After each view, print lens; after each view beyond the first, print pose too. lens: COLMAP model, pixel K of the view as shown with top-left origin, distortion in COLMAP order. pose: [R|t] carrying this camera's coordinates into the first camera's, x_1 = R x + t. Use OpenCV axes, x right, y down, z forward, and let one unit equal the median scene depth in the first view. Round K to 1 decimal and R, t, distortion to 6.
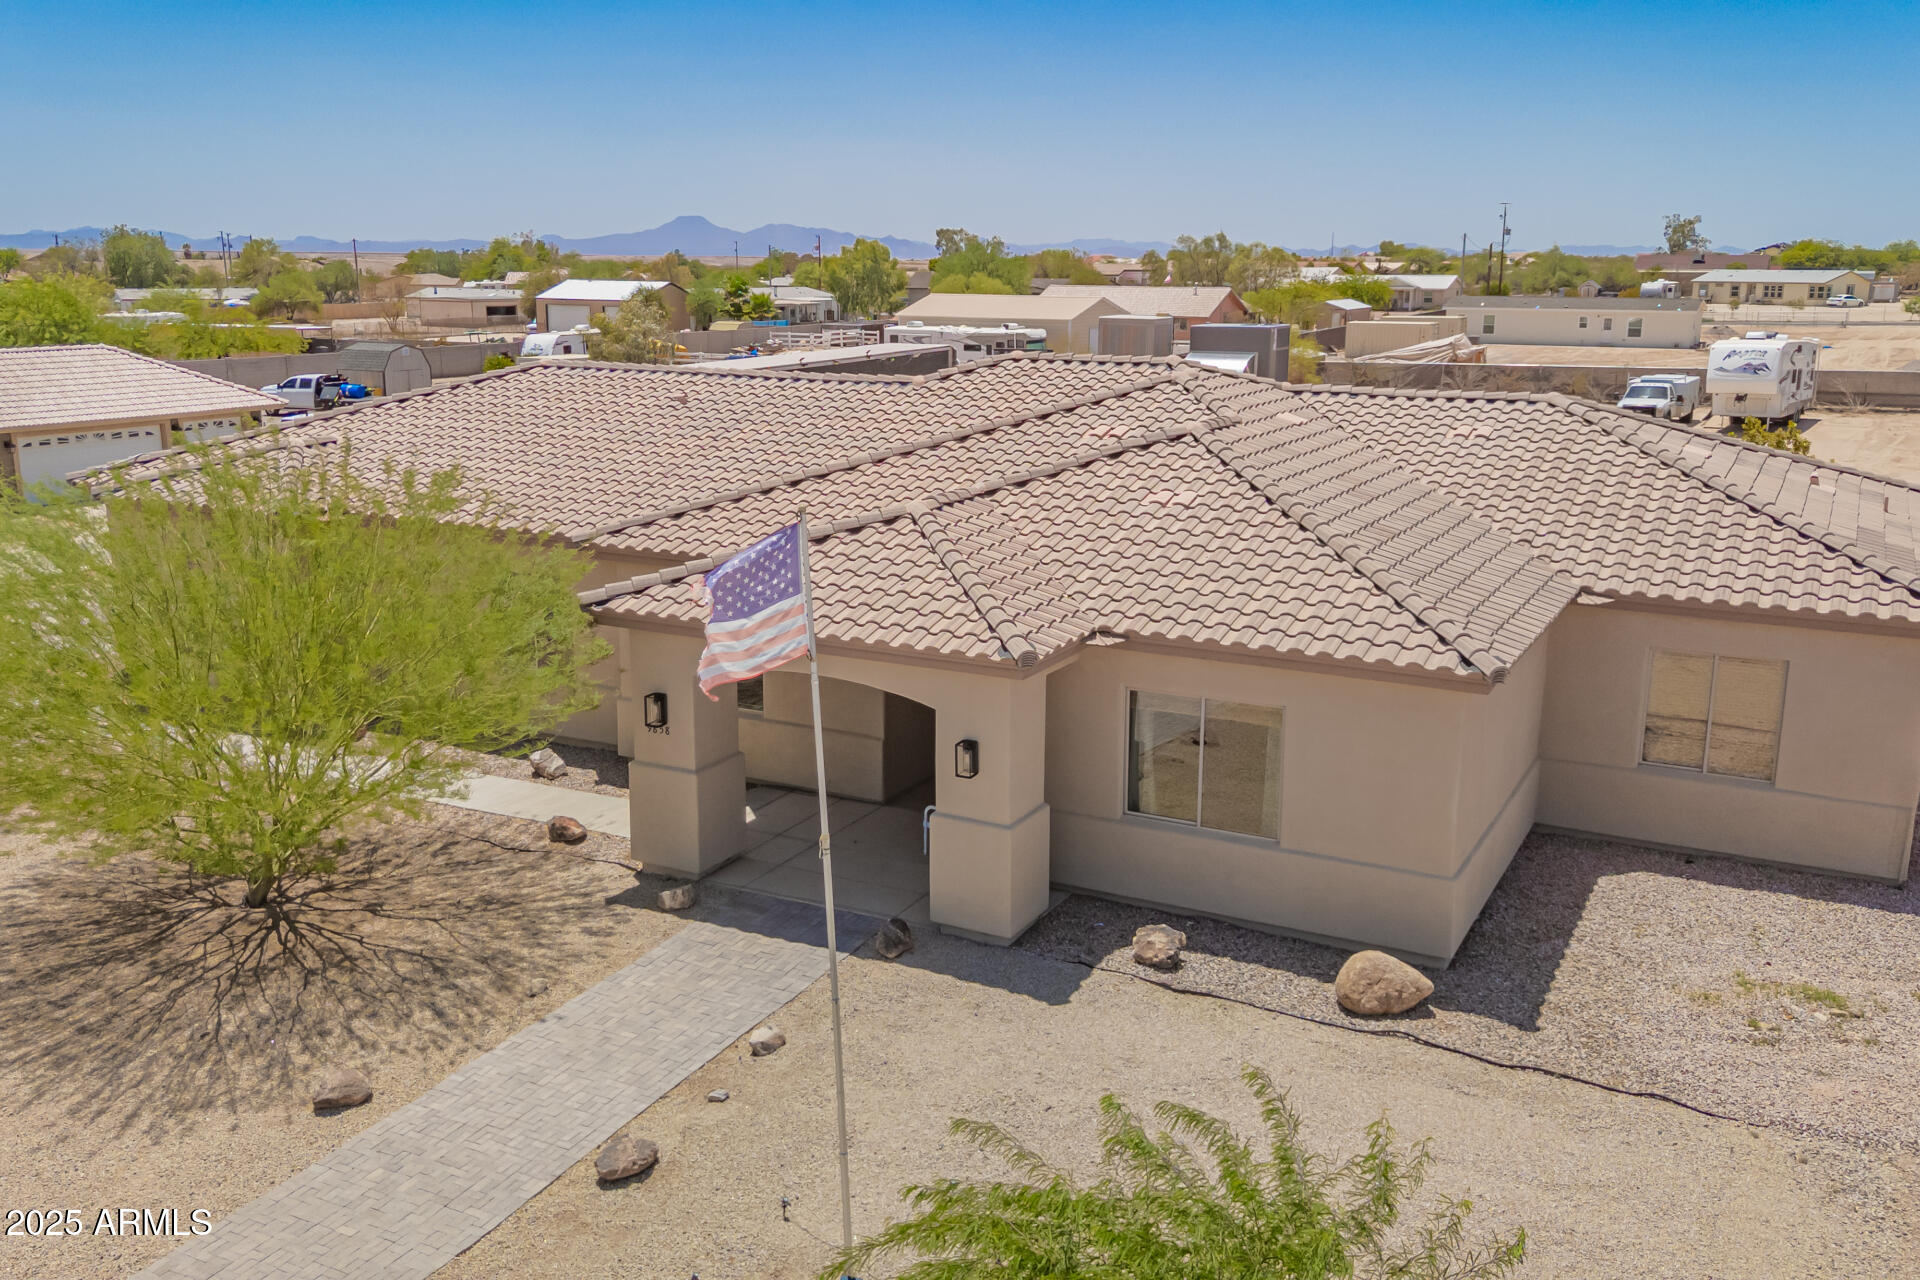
lens RADIAL K [[1675.6, 0, 950.2], [0, 1675.6, 588.5], [0, 0, 1]] dist [0.038003, 0.007008]
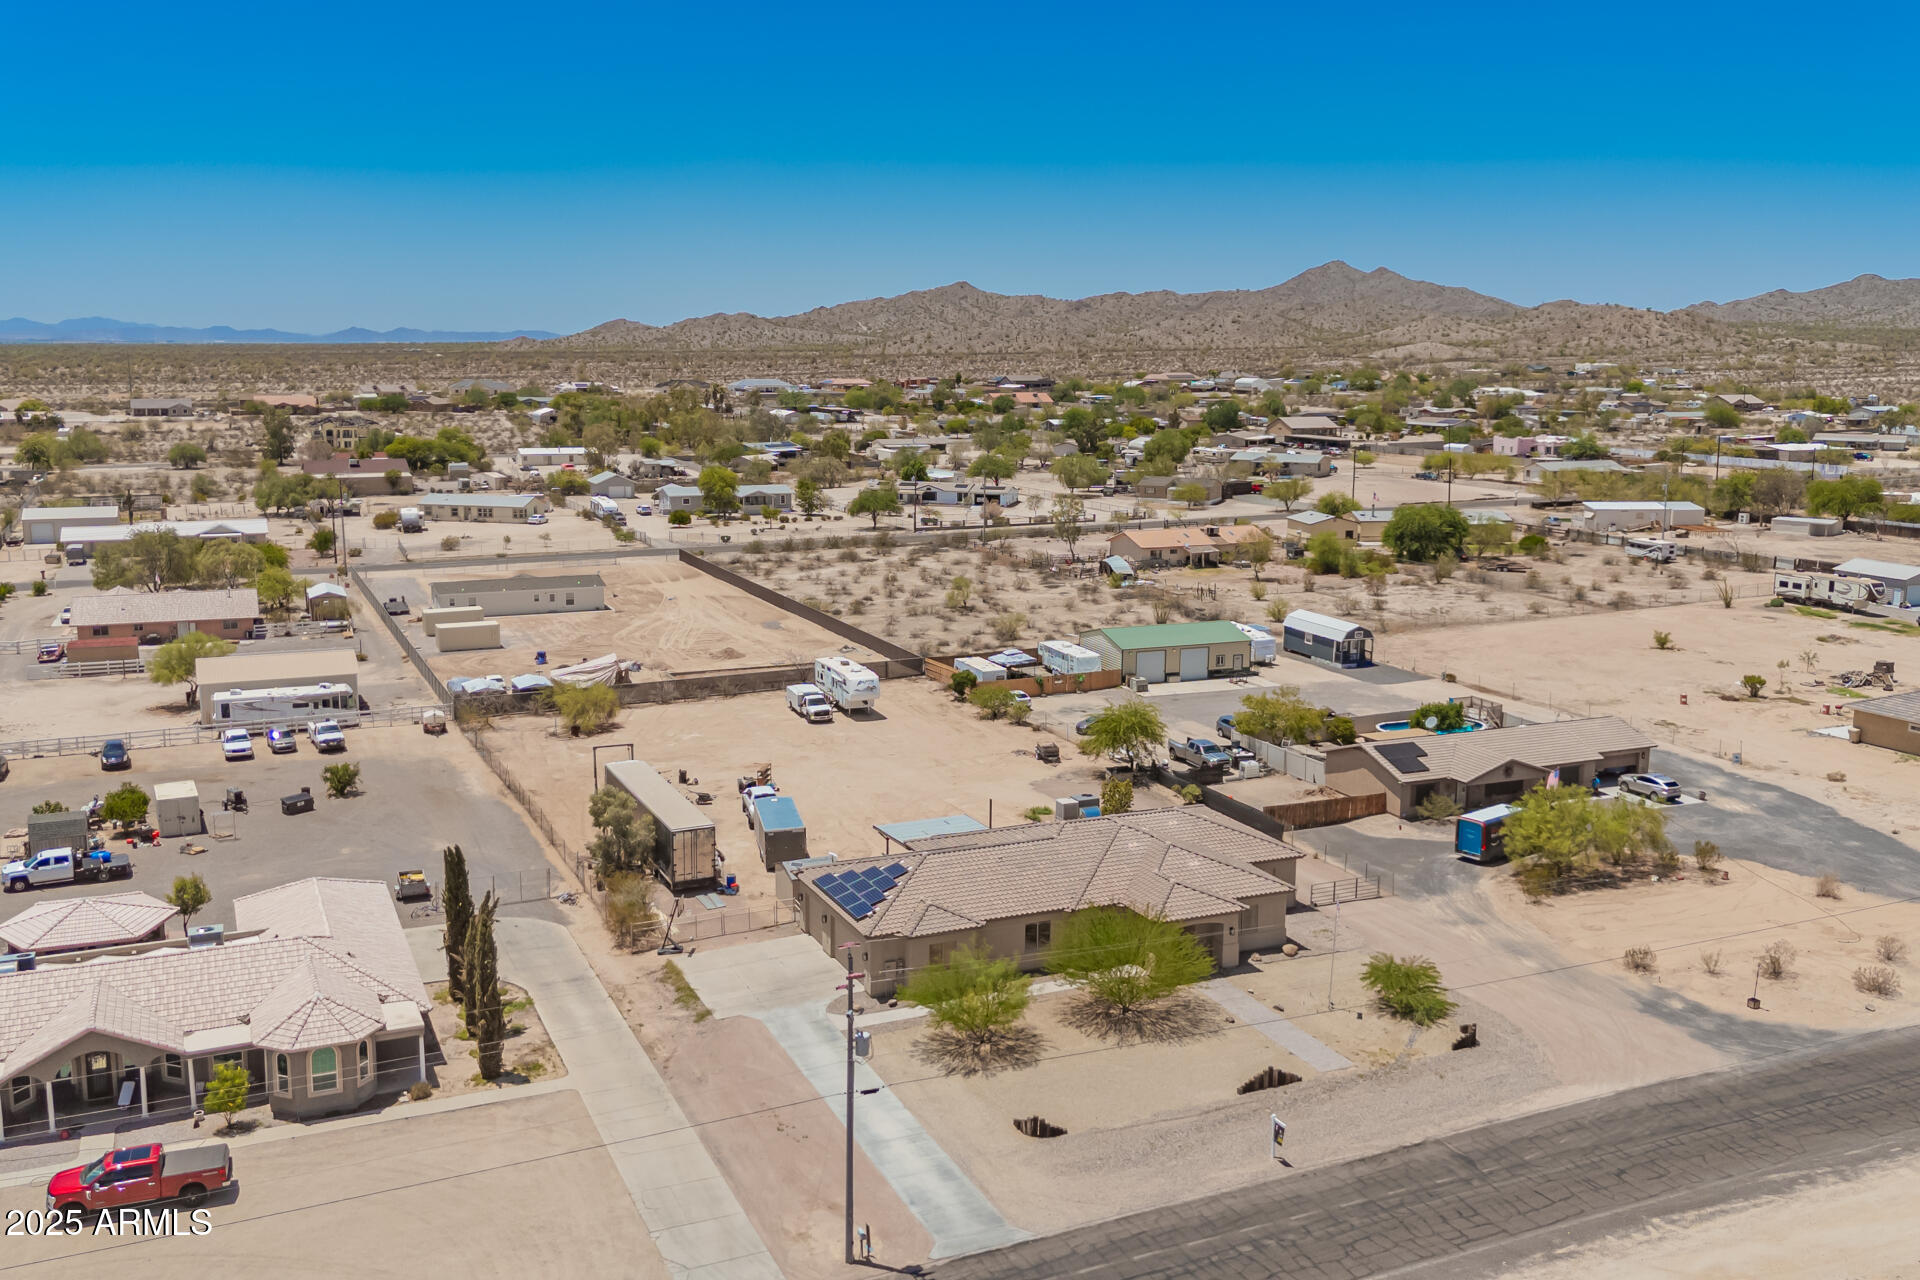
lens RADIAL K [[1682.8, 0, 960.0], [0, 1682.8, 640.0], [0, 0, 1]] dist [0.113721, -0.177490]
pose [[0.605993, -0.137577, 0.783482, -2.742402], [0.148330, 0.987199, 0.058622, -0.743046], [-0.781518, 0.080689, 0.618643, -0.981031]]
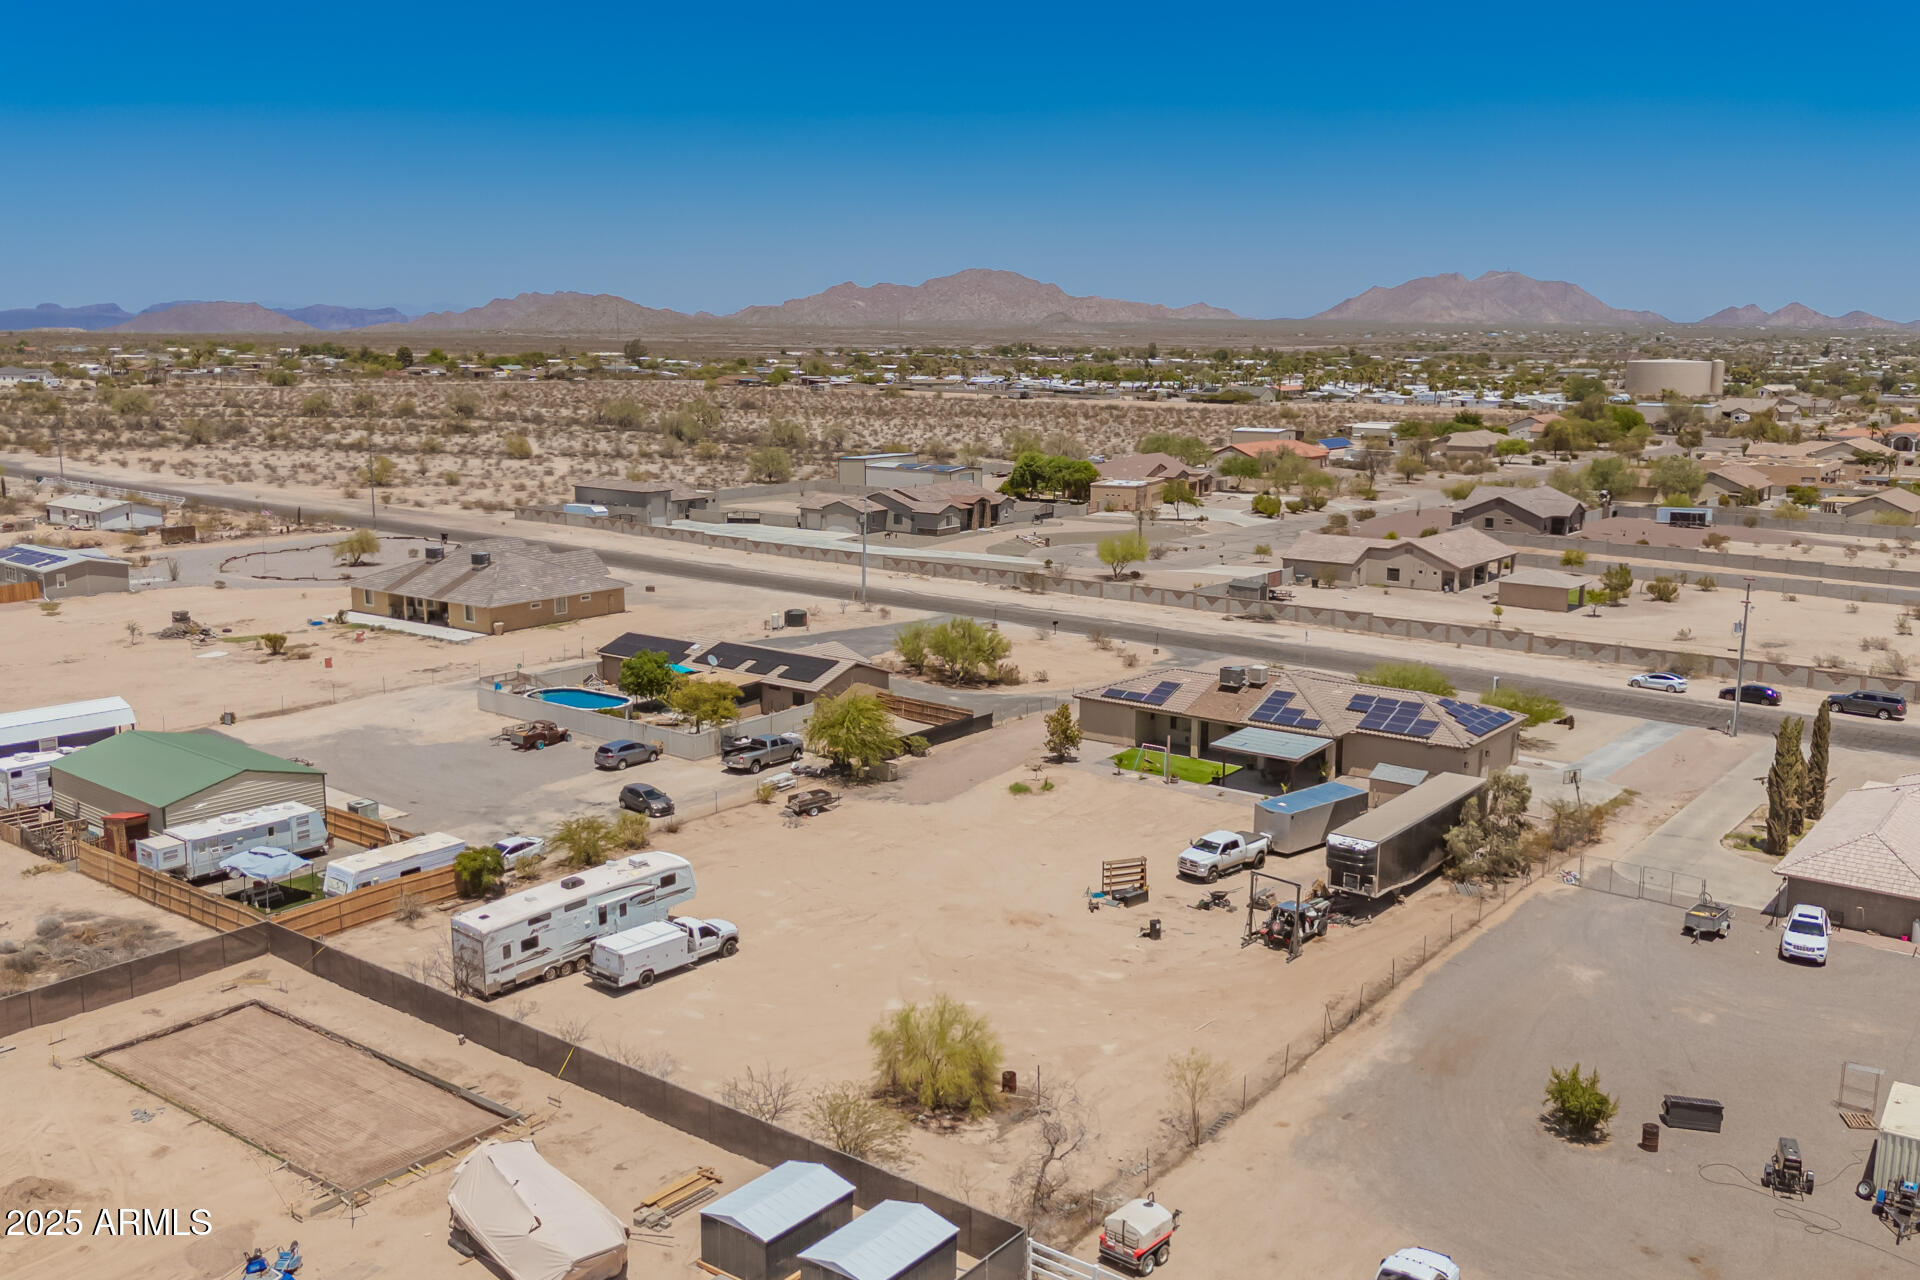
lens RADIAL K [[1682.8, 0, 960.0], [0, 1682.8, 640.0], [0, 0, 1]] dist [0.113721, -0.177490]
pose [[-0.986563, -0.046816, 0.156530, 0.214454], [0.015010, 0.928043, 0.372169, -1.852078], [-0.162690, 0.369518, -0.914871, 5.112535]]
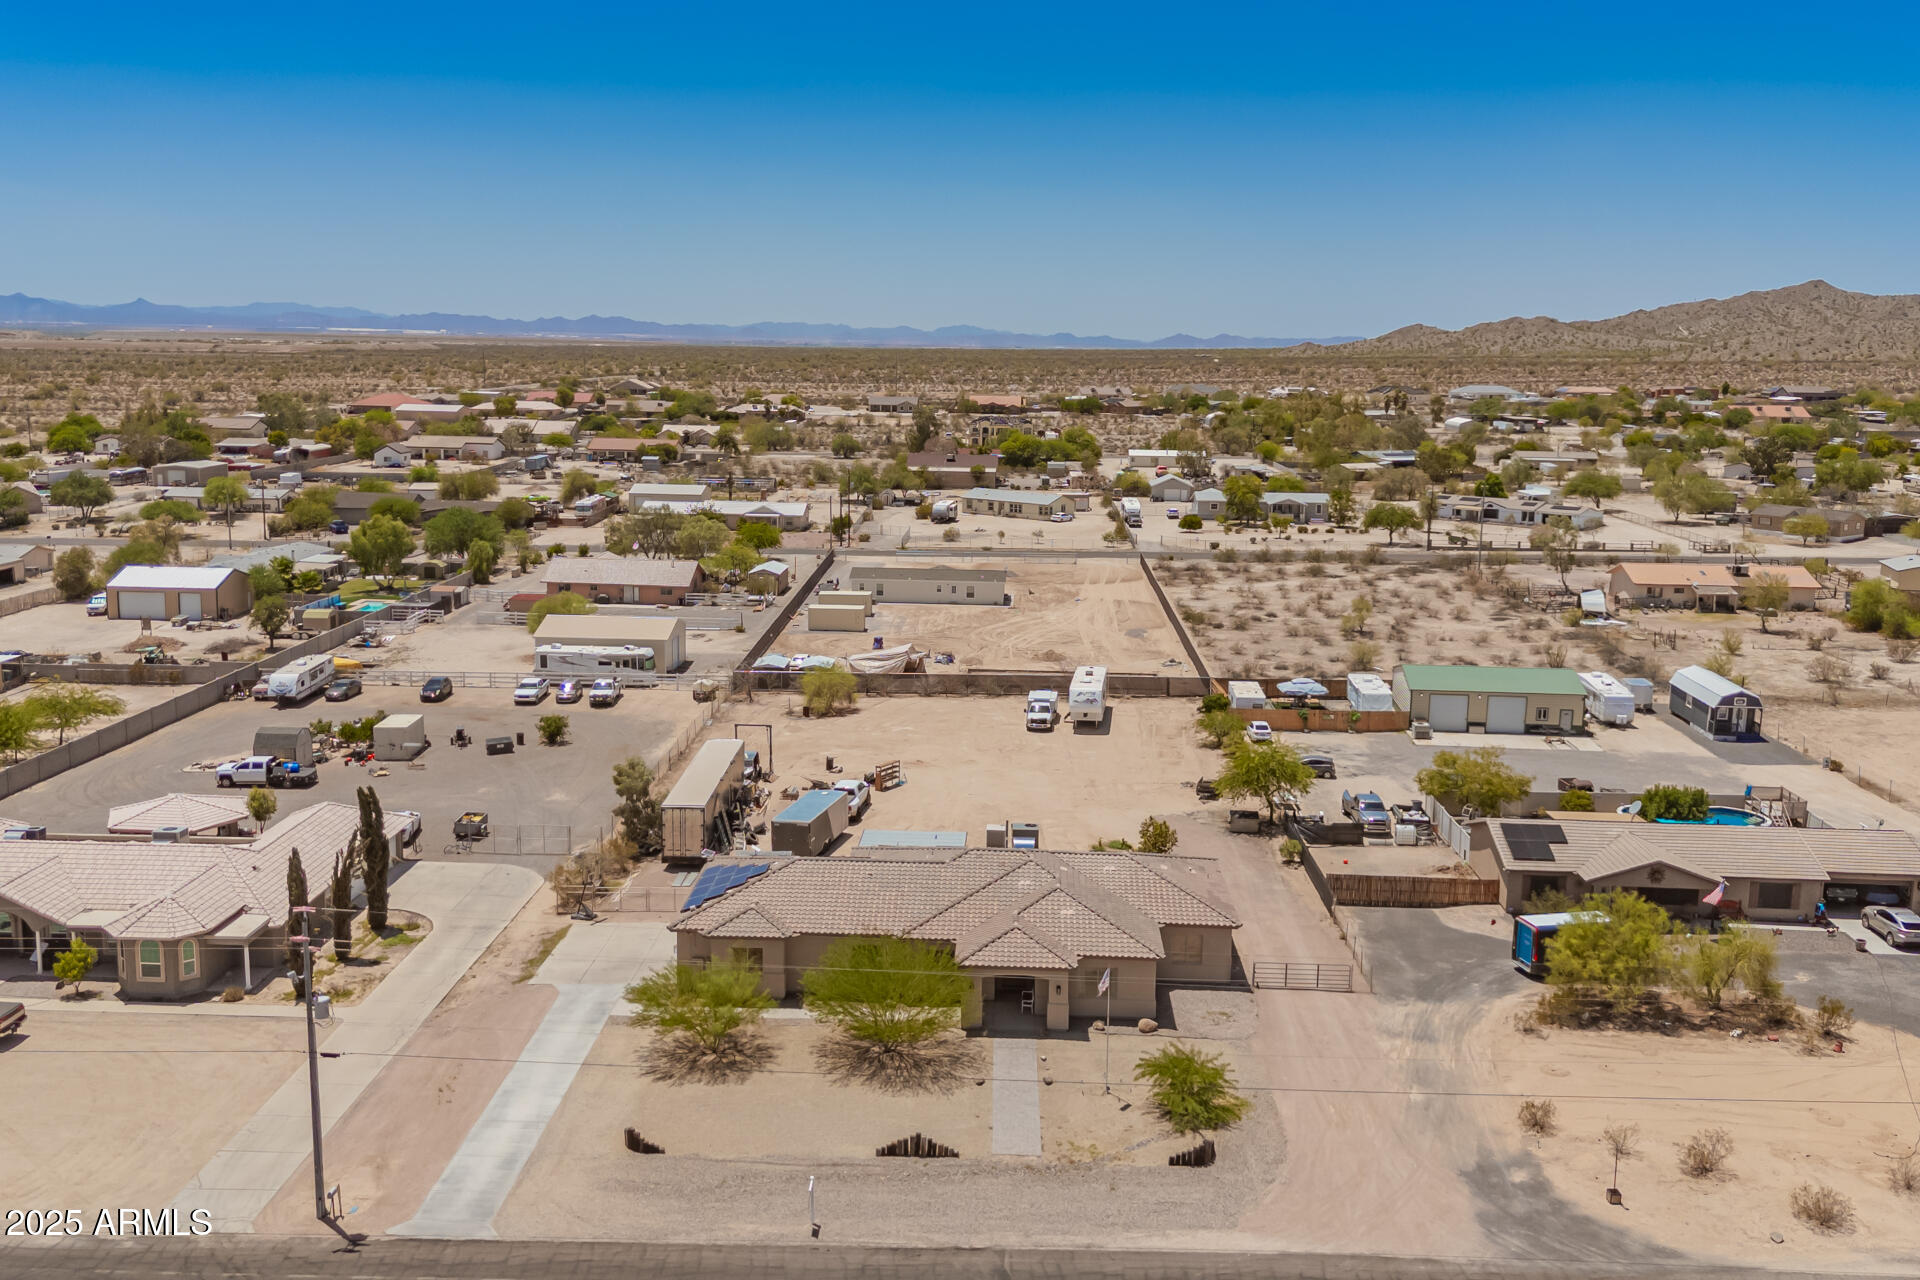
lens RADIAL K [[1709.2, 0, 960.0], [0, 1709.2, 640.0], [0, 0, 1]] dist [0.117440, -0.178697]
pose [[0.897526, -0.064477, 0.436222, -1.380945], [0.070852, 0.997485, 0.001658, -0.544951], [-0.435232, 0.029419, 0.899838, -1.929577]]
